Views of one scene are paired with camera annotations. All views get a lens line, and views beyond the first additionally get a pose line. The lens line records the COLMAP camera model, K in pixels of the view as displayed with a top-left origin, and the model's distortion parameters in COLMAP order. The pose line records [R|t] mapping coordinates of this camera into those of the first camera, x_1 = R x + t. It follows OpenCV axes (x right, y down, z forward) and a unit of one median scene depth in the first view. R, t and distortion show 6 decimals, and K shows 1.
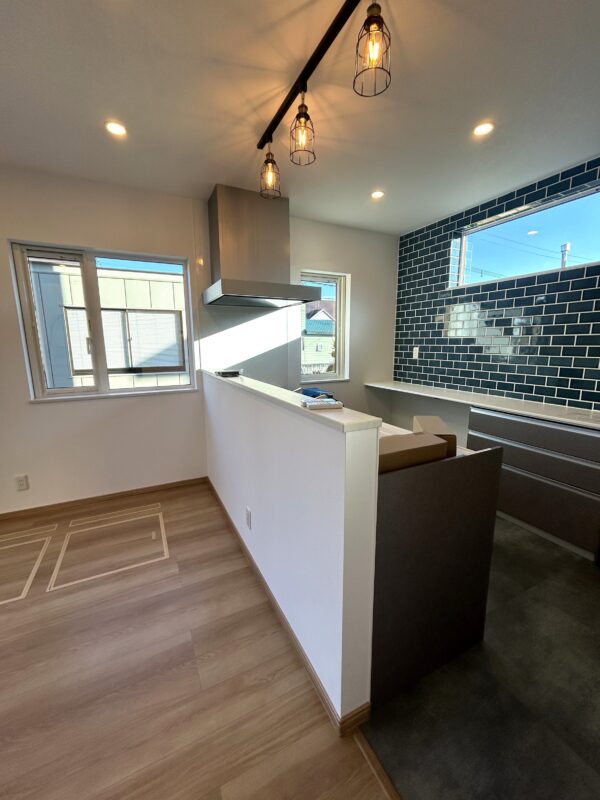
lens RADIAL K [[325.2, 0, 300.0], [0, 325.2, 400.0], [0, 0, 1]] dist [0.002670, 0.000270]
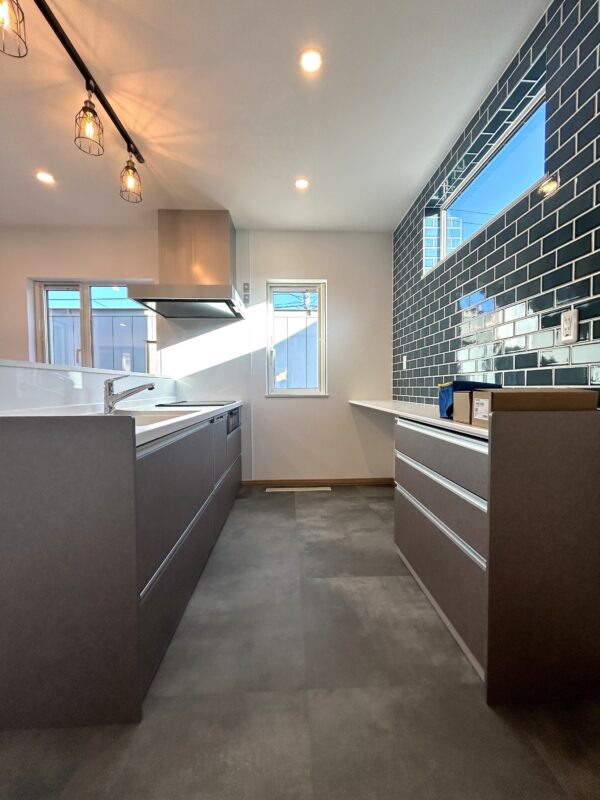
lens RADIAL K [[324.7, 0, 300.0], [0, 324.7, 400.0], [0, 0, 1]] dist [-0.003823, -0.000533]
pose [[0.911763, 0.017669, -0.410336, 0.522409], [-0.073513, 0.989961, -0.120720, 0.071571], [0.404083, 0.140233, 0.903909, 0.216300]]
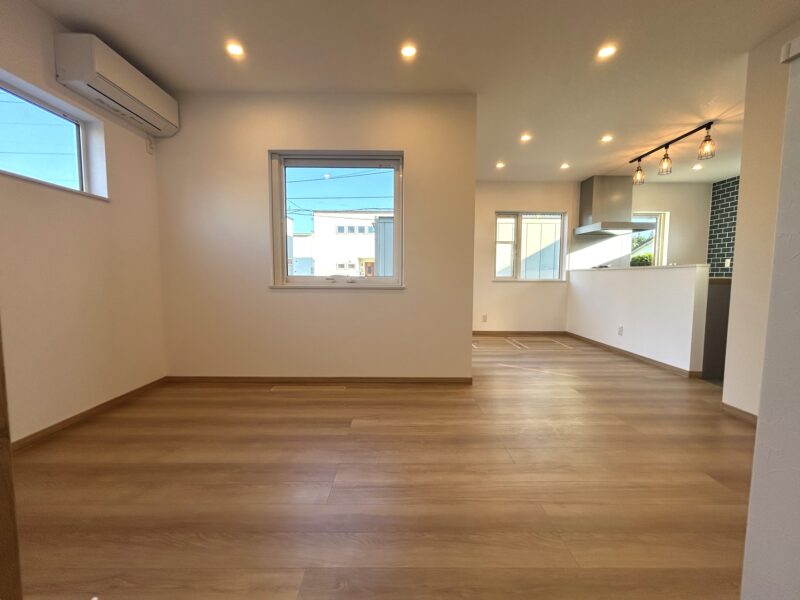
lens RADIAL K [[325.2, 0, 400.0], [0, 325.2, 300.0], [0, 0, 1]] dist [0.002670, 0.000270]
pose [[0.898562, 0.043751, -0.436659, -0.328883], [-0.088224, 0.992713, -0.082084, 0.288465], [0.429886, 0.112282, 0.895874, -0.957407]]
